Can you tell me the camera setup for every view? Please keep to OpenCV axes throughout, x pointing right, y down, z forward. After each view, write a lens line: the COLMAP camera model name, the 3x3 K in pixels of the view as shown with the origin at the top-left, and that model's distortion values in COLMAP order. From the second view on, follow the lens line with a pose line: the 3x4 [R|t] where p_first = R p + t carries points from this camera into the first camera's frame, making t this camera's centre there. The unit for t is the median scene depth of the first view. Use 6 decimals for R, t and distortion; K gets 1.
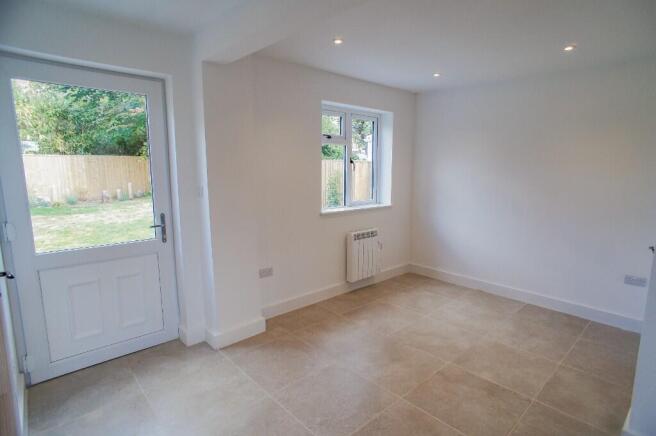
lens RADIAL K [[344.0, 0, 336.6], [0, 344.0, 218.1], [0, 0, 1]] dist [-0.000302, 0.001045]
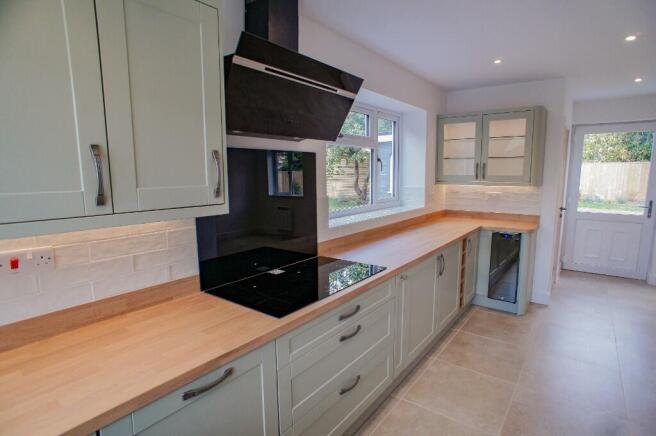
lens RADIAL K [[344.0, 0, 336.6], [0, 344.0, 218.1], [0, 0, 1]] dist [-0.000302, 0.001045]
pose [[0.192209, 0.126782, -0.973130, 0.217122], [-0.142483, 0.984718, 0.100149, 0.032071], [0.970955, 0.119405, 0.207336, -0.210071]]
